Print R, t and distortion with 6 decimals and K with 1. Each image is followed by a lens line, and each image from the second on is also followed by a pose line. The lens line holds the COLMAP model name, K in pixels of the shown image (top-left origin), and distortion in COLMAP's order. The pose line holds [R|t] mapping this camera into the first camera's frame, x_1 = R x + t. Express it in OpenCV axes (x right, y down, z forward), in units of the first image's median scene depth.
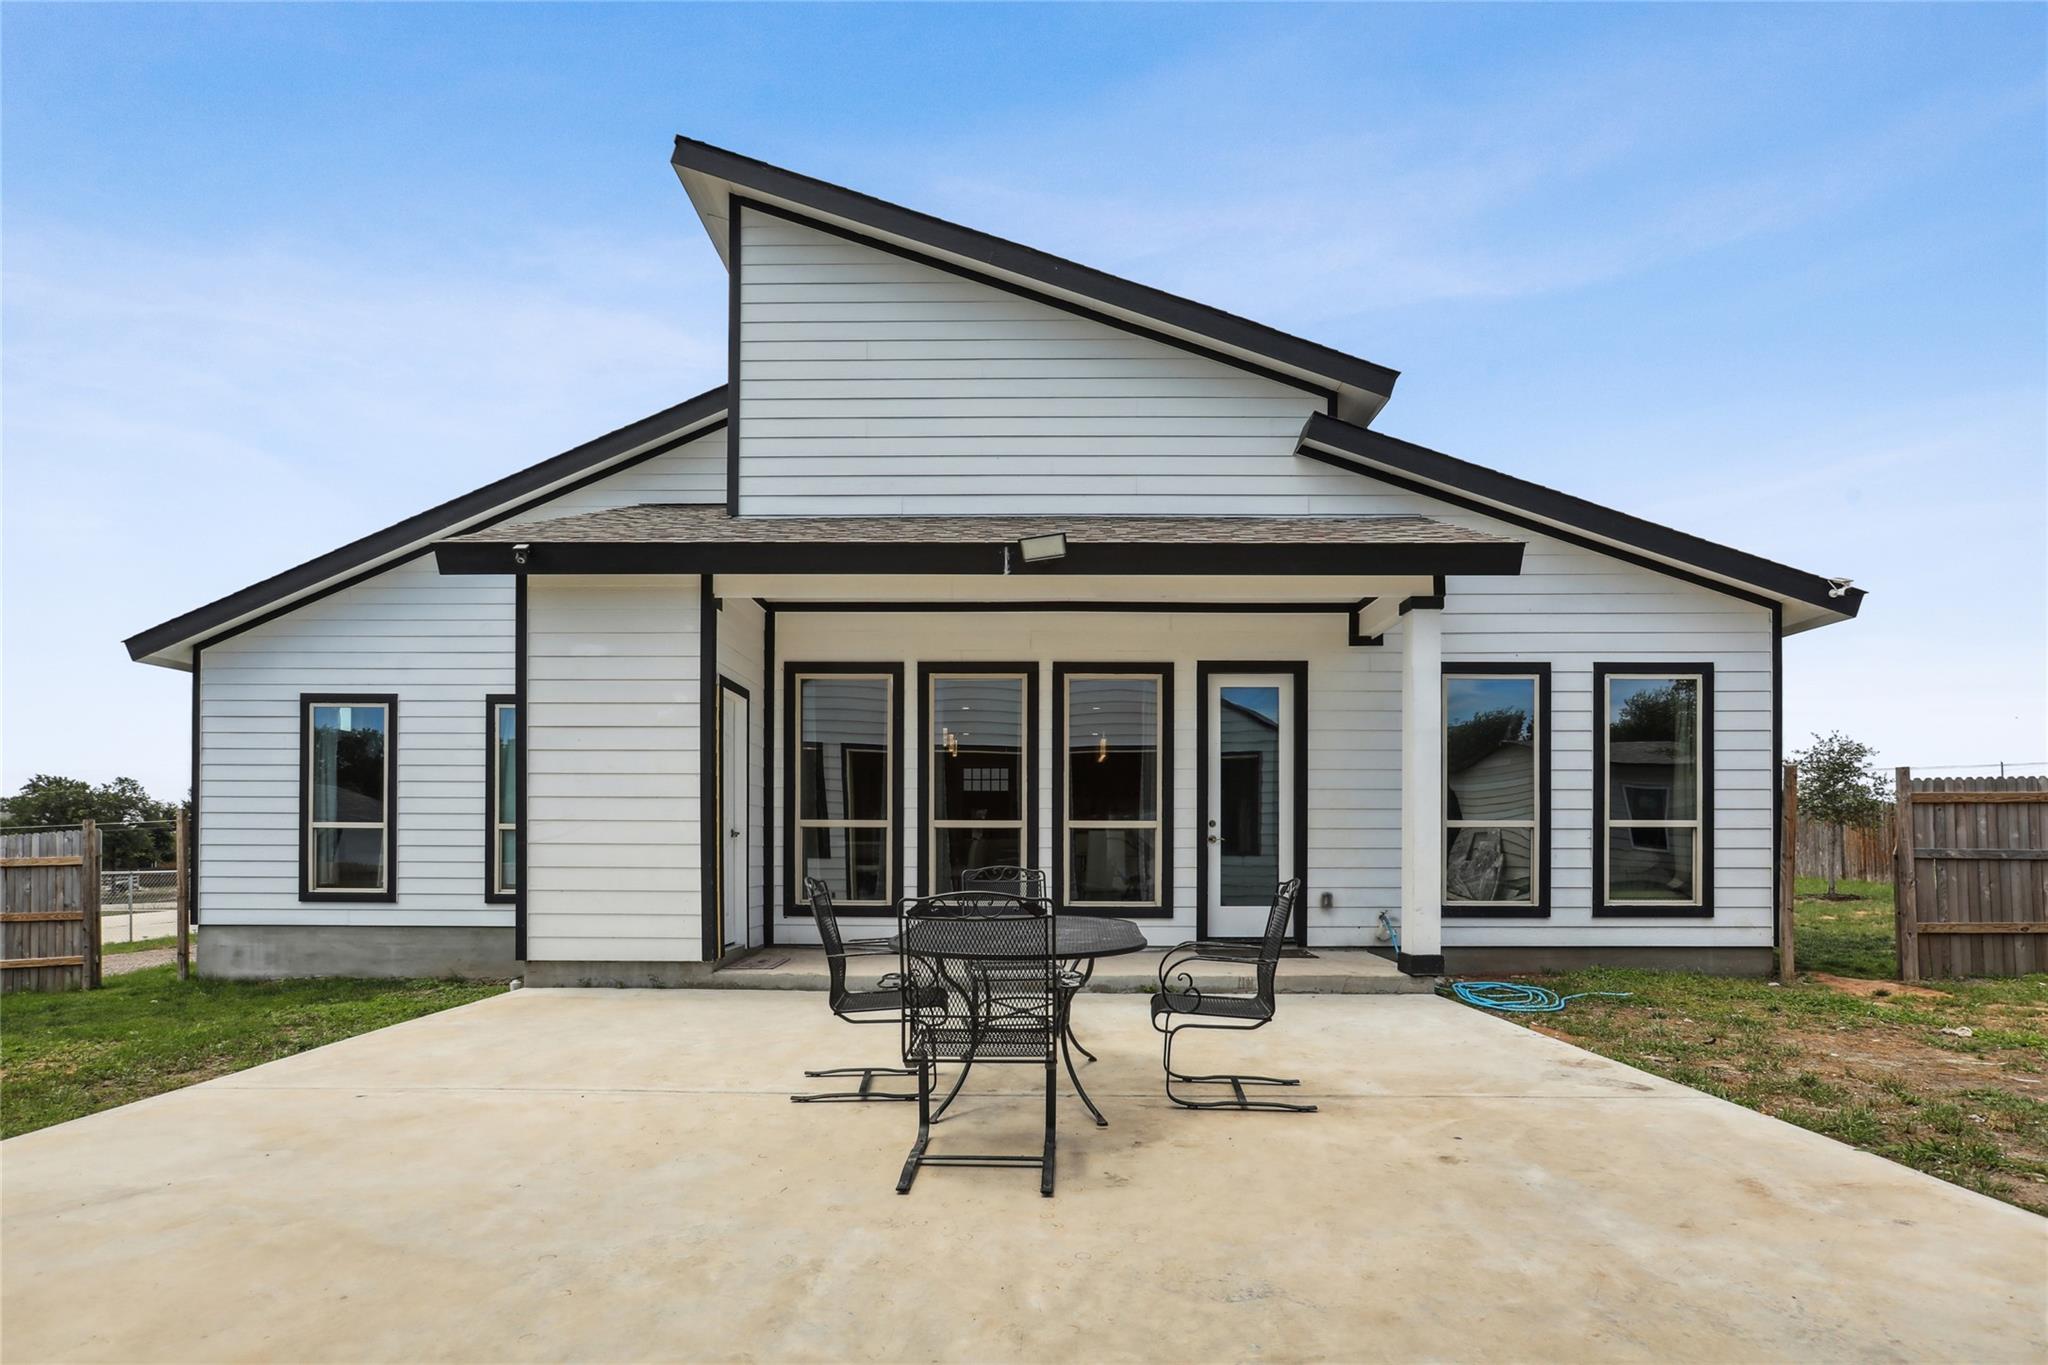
lens RADIAL K [[981.7, 0, 1027.5], [0, 981.7, 841.7], [0, 0, 1]] dist [-0.028613, 0.019794]
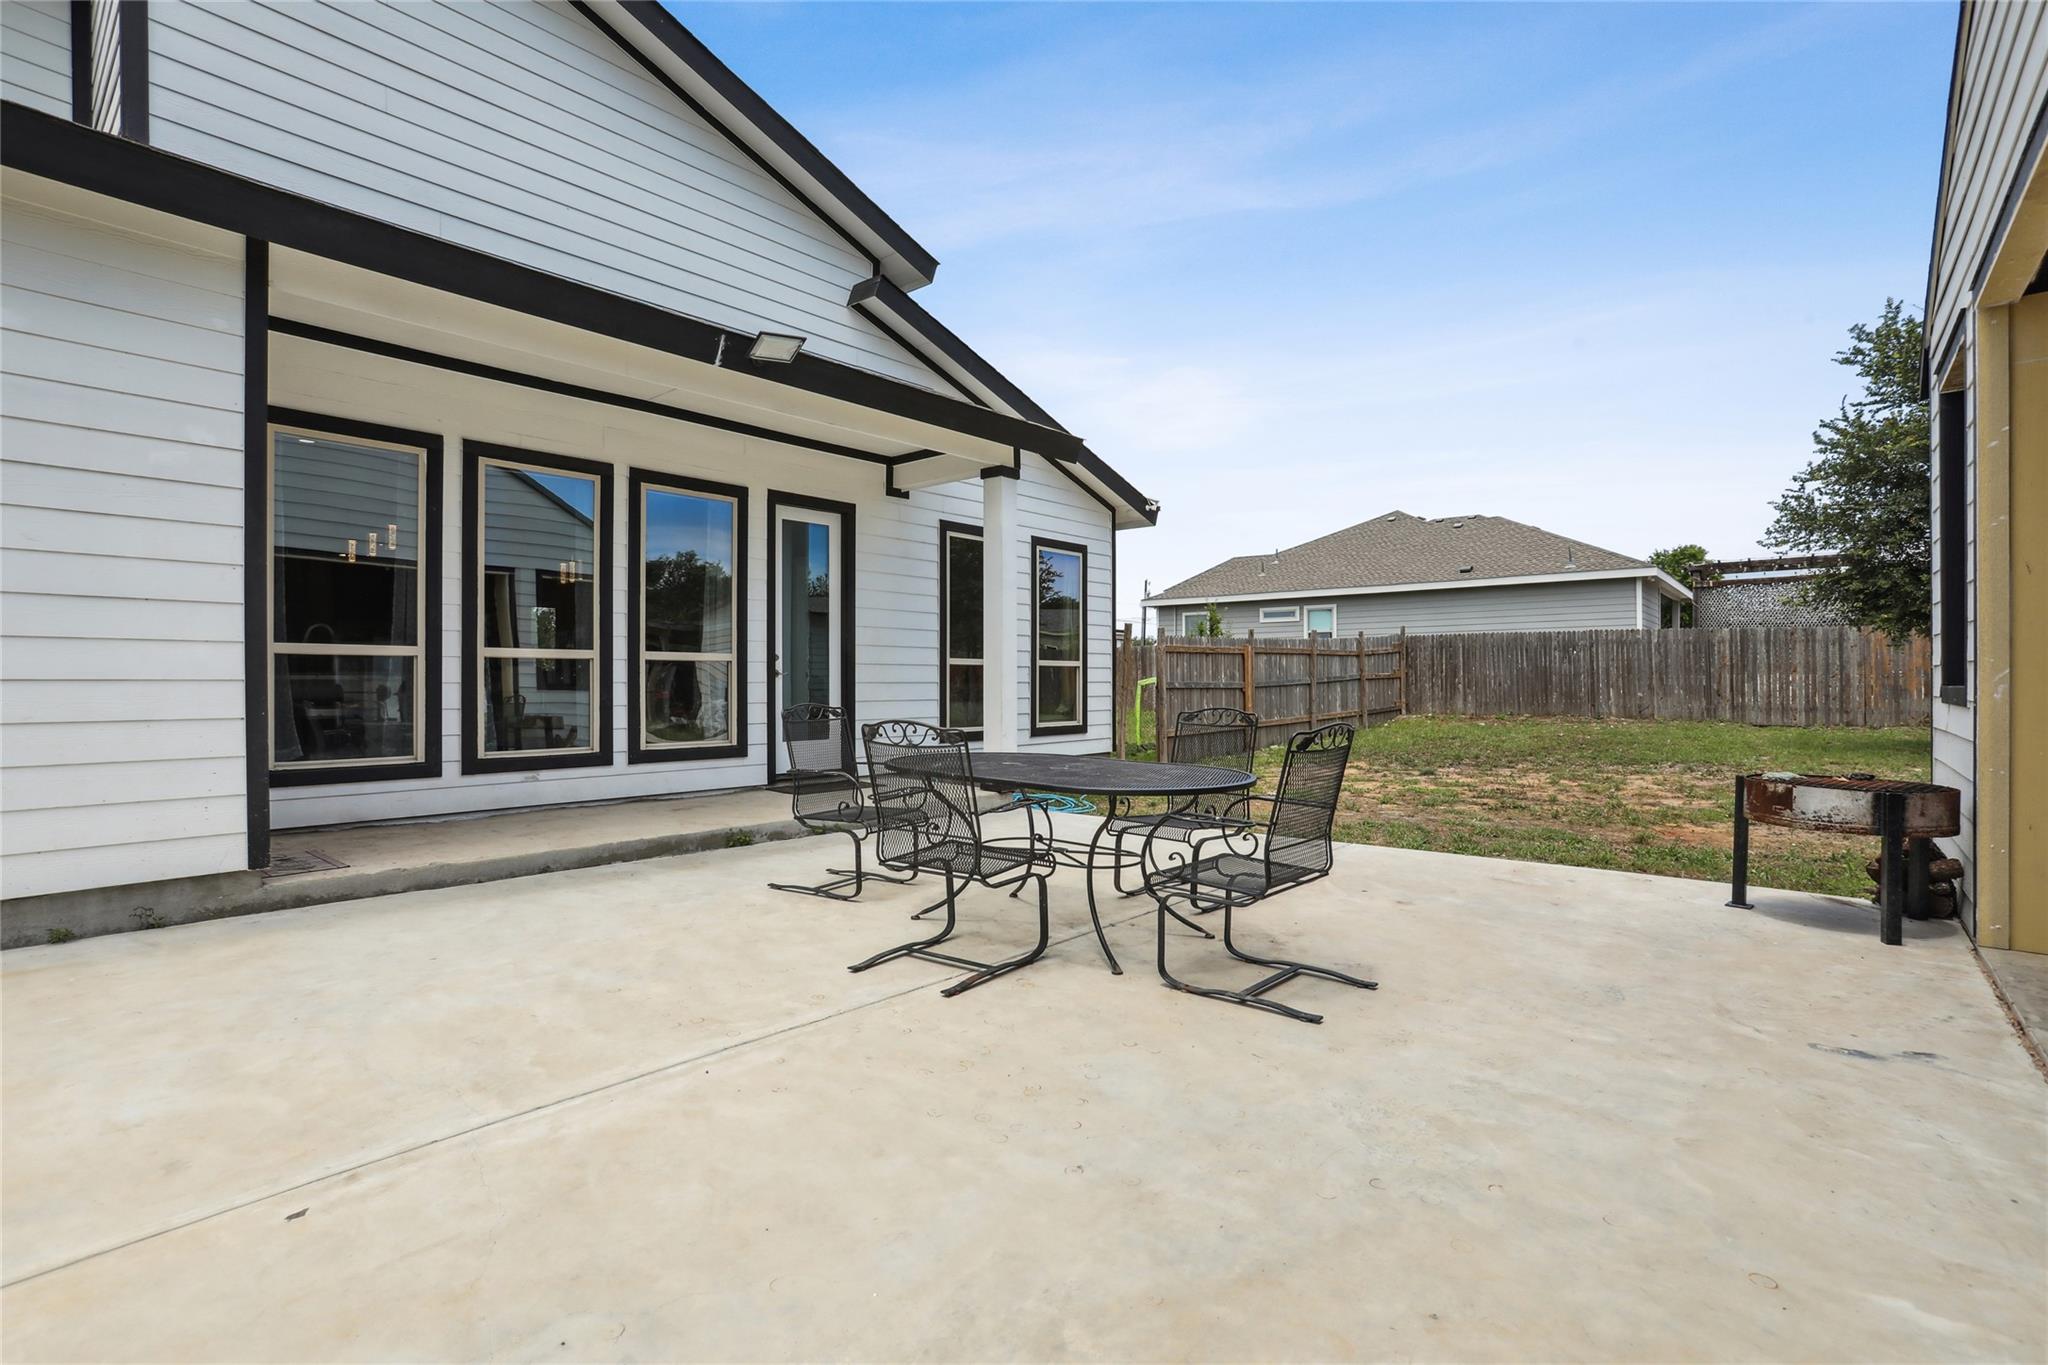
lens RADIAL K [[951.3, 0, 1024.0], [0, 951.3, 682.5], [0, 0, 1]] dist [-0.086722, 0.053994]
pose [[0.653761, -0.002580, 0.756697, -0.362605], [-0.005616, 0.999950, 0.008261, -0.003037], [-0.756680, -0.009650, 0.653714, 0.198924]]
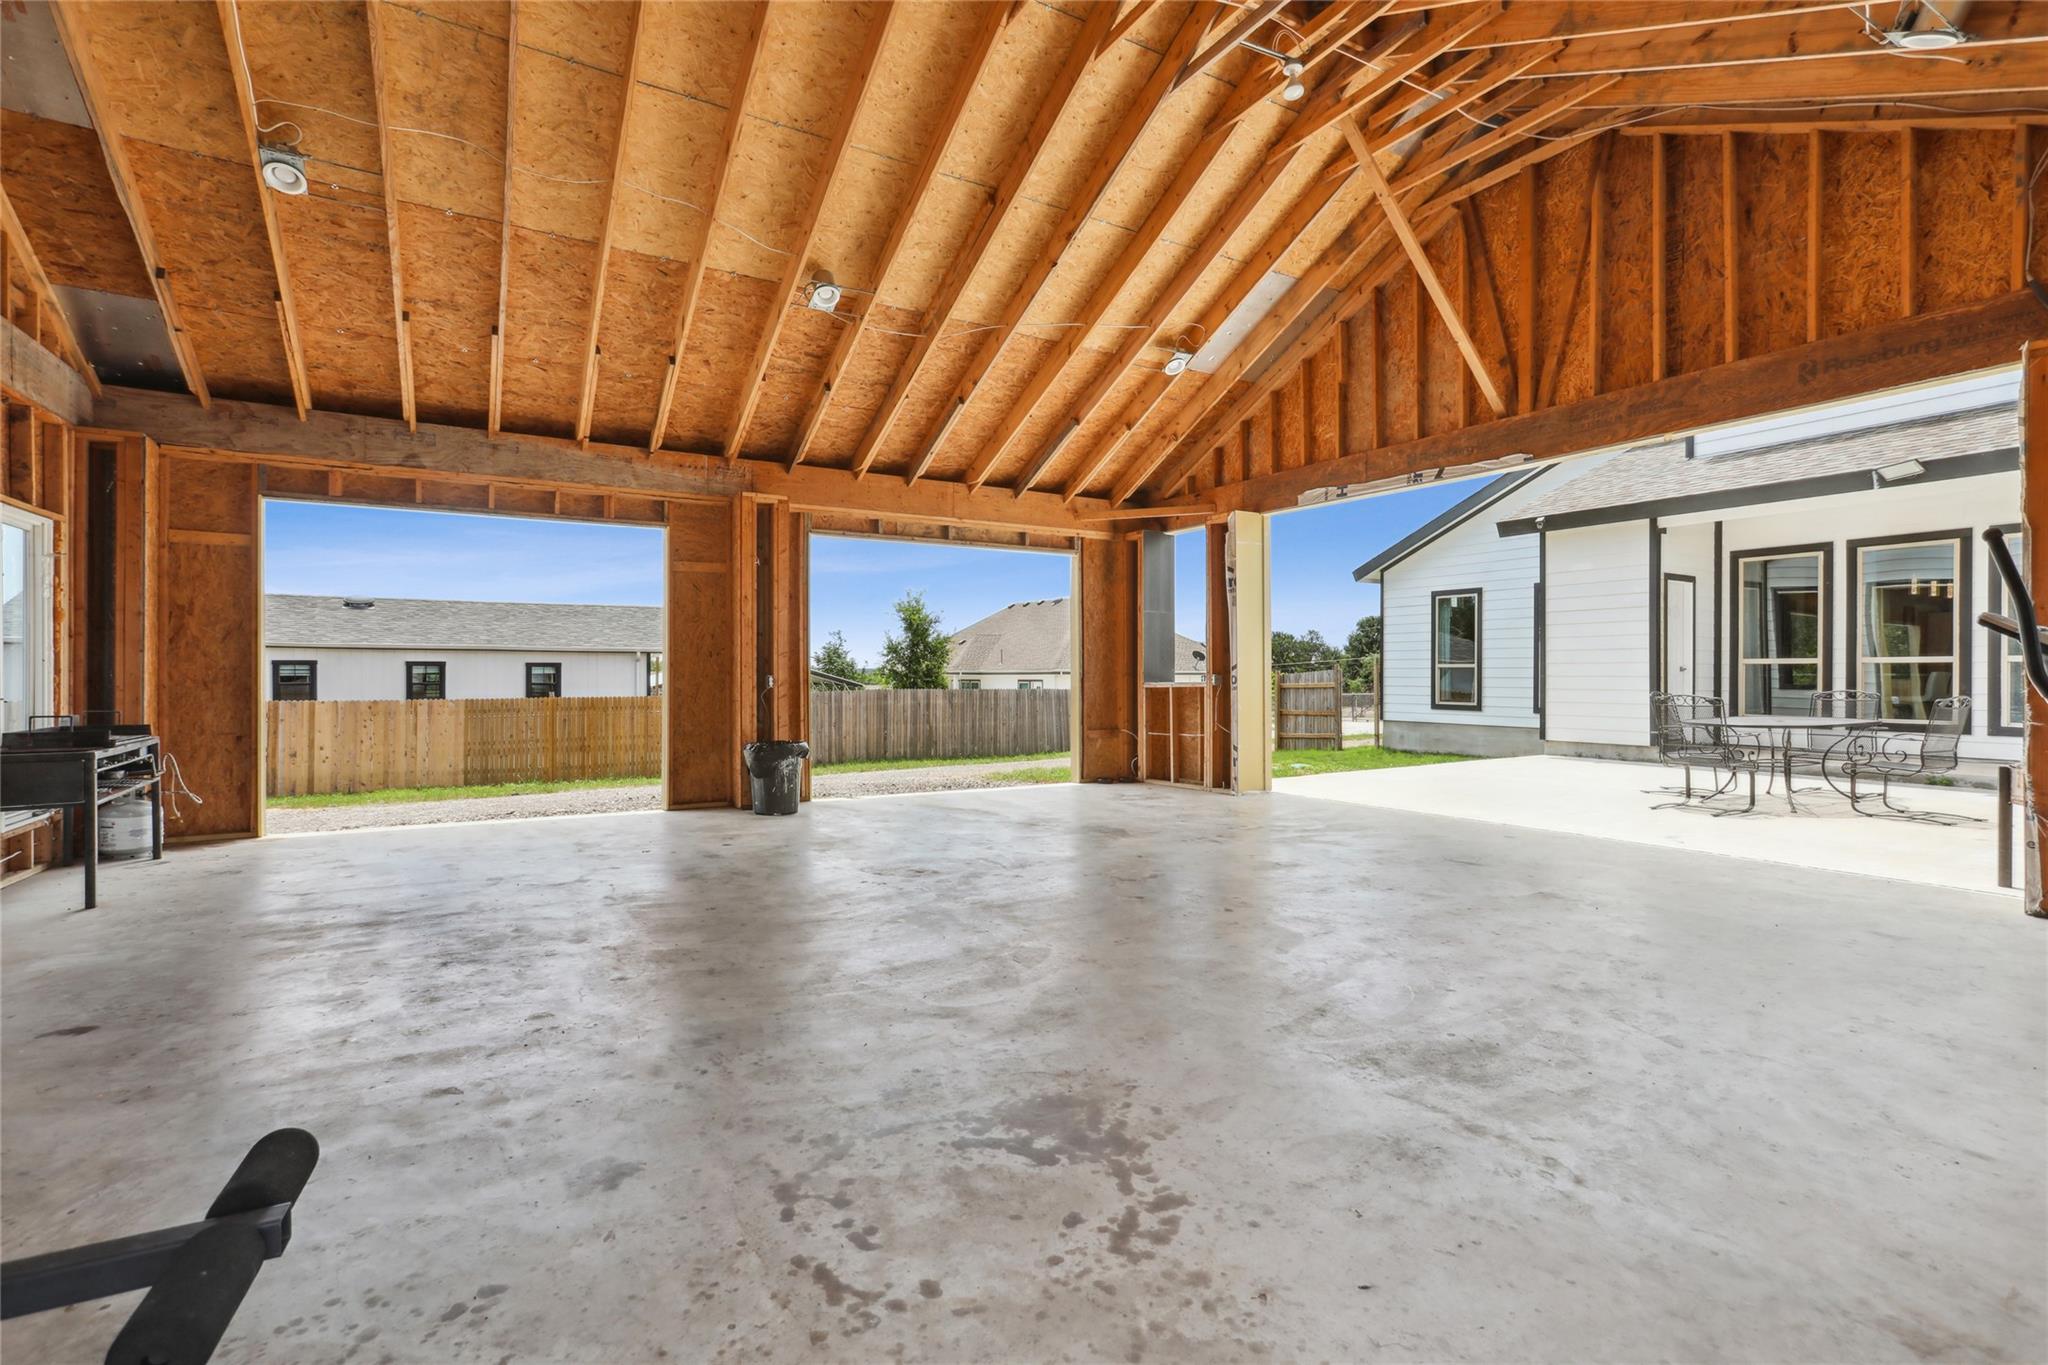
lens RADIAL K [[944.0, 0, 1024.0], [0, 944.0, 682.5], [0, 0, 1]] dist [-0.002649, 0.000002]
pose [[0.511710, 0.004131, -0.859149, 0.409590], [0.004789, 0.999959, 0.007660, -0.004360], [0.859145, -0.008034, 0.511669, -0.607485]]
